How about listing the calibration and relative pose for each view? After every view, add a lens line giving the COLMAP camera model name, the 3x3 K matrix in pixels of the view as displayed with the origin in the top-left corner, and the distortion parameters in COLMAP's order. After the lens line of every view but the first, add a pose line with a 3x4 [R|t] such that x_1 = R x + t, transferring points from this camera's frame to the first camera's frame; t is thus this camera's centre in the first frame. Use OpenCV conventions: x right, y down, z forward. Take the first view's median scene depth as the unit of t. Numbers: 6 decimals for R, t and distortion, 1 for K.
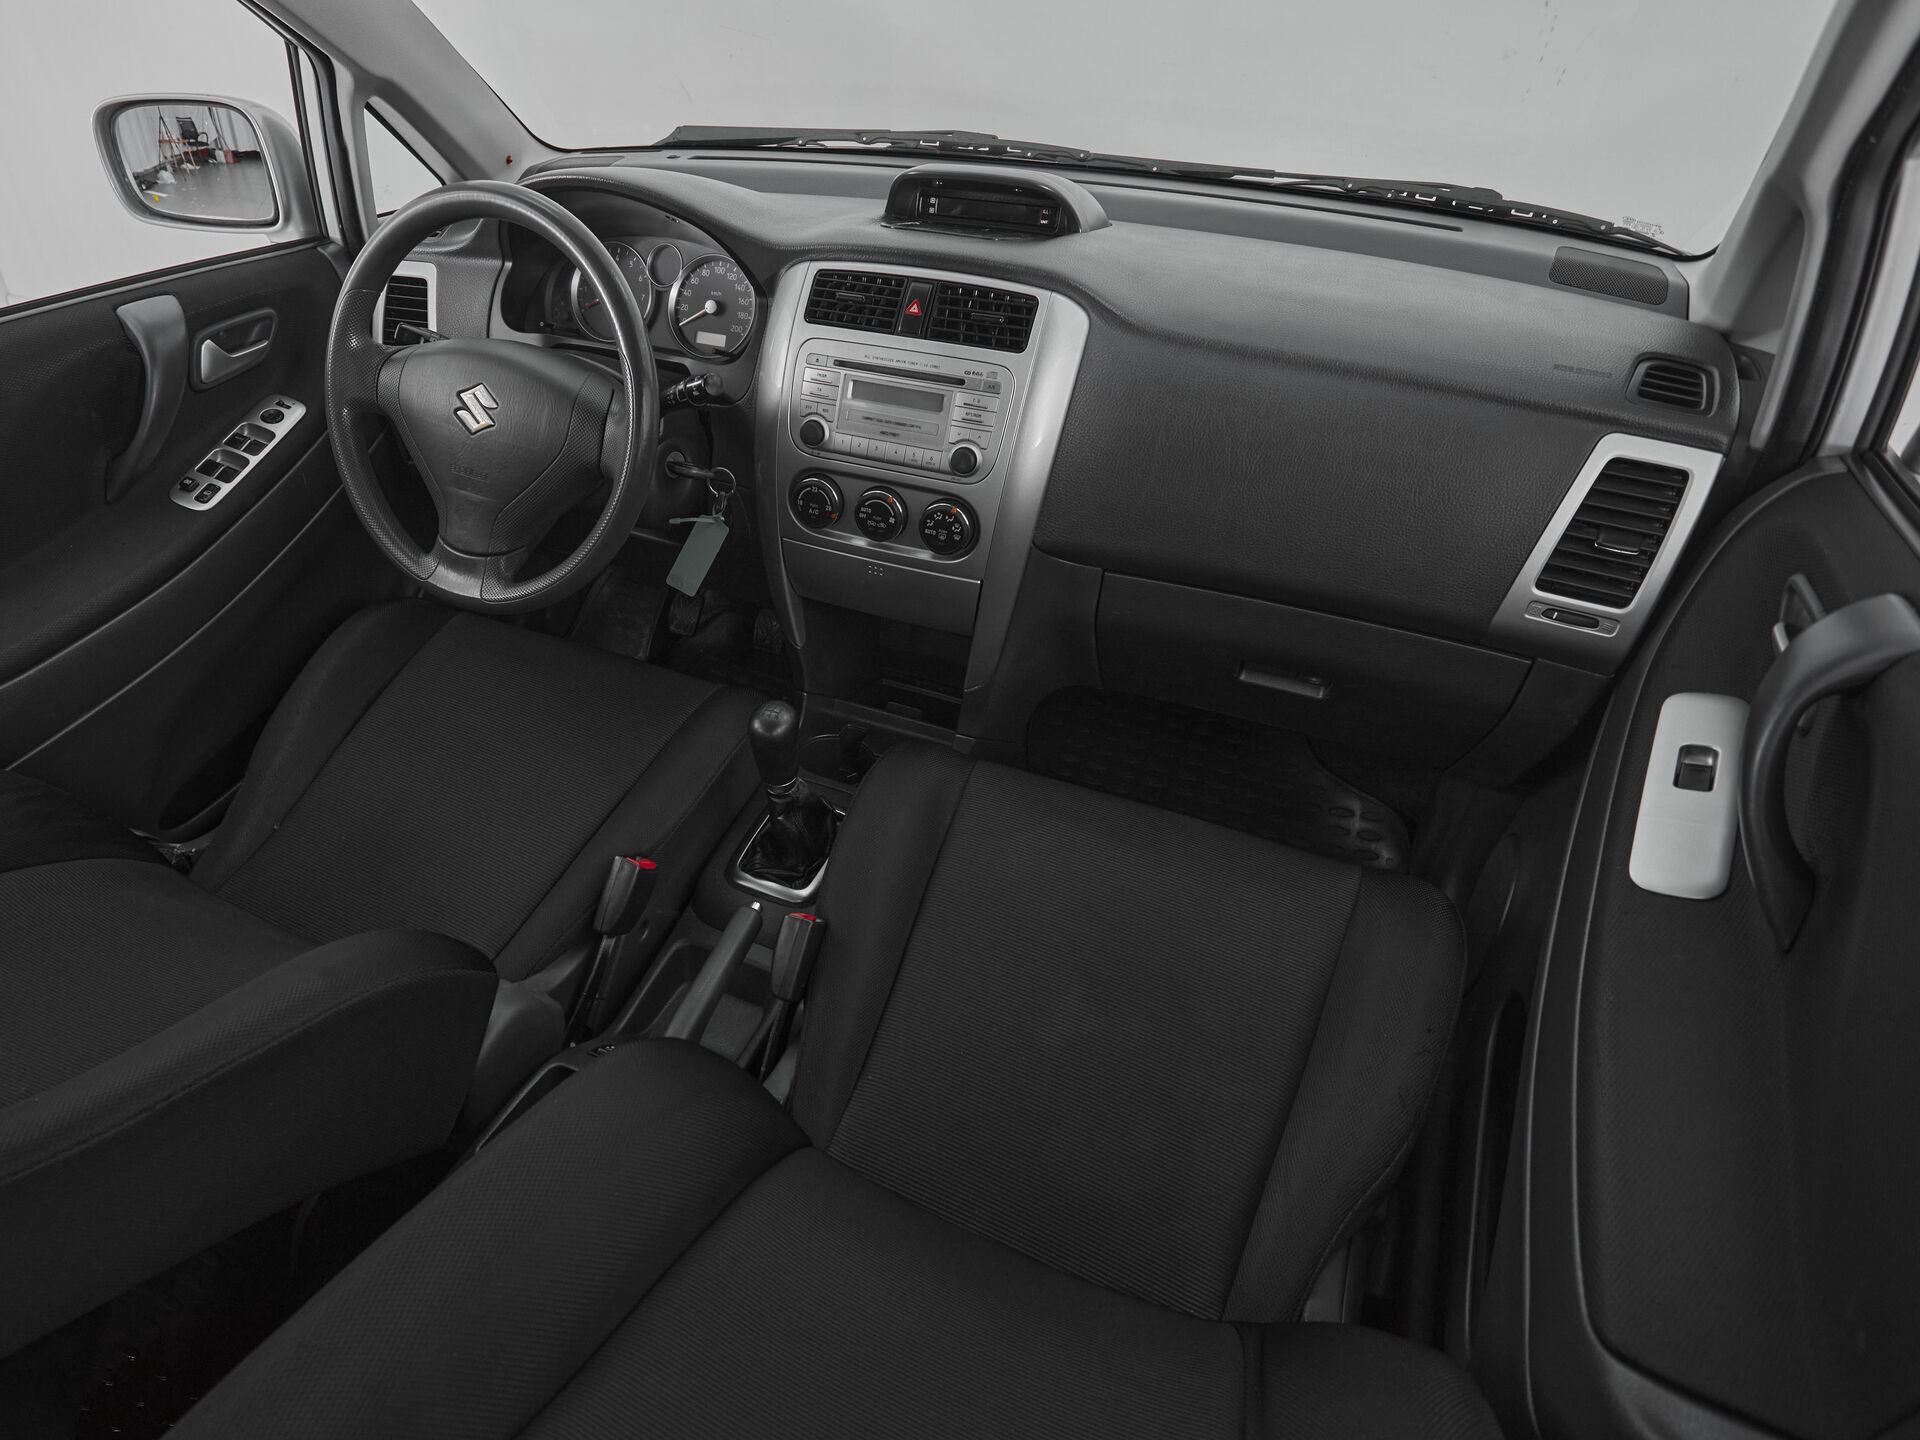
lens RADIAL K [[1096.7, 0, 778.3], [0, 1096.7, 780.9], [0, 0, 1]] dist [0.000086, -0.002181]
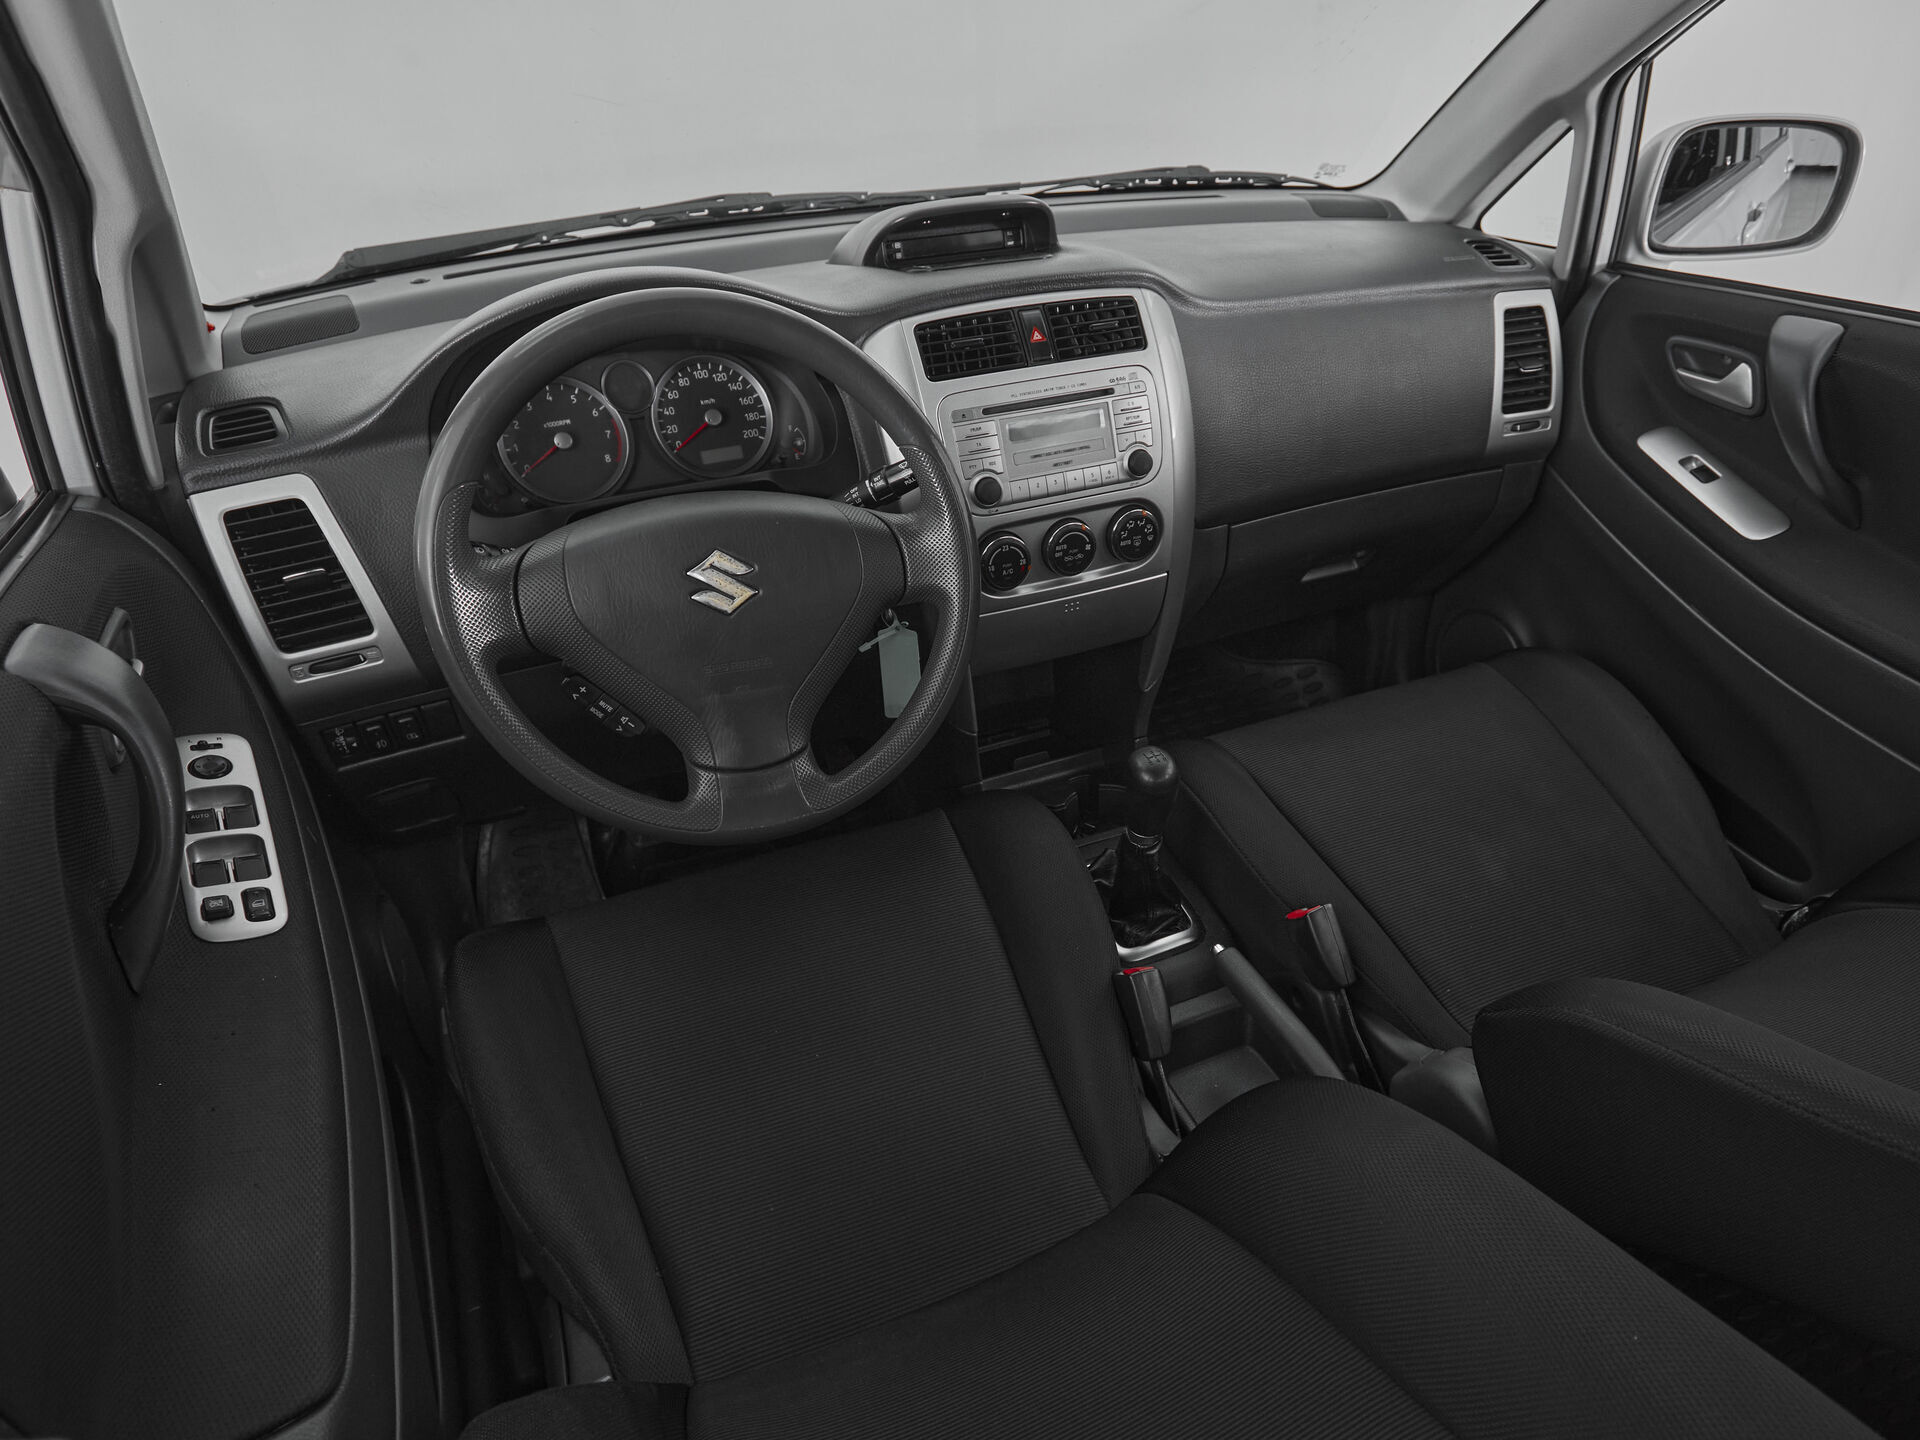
lens RADIAL K [[1166.2, 0, 1034.9], [0, 1166.2, 835.4], [0, 0, 1]] dist [-0.003932, -0.001307]
pose [[0.635174, -0.472499, 0.610982, -0.685010], [0.503280, 0.853250, 0.136648, -0.185937], [-0.585887, 0.220699, 0.779762, 0.279098]]
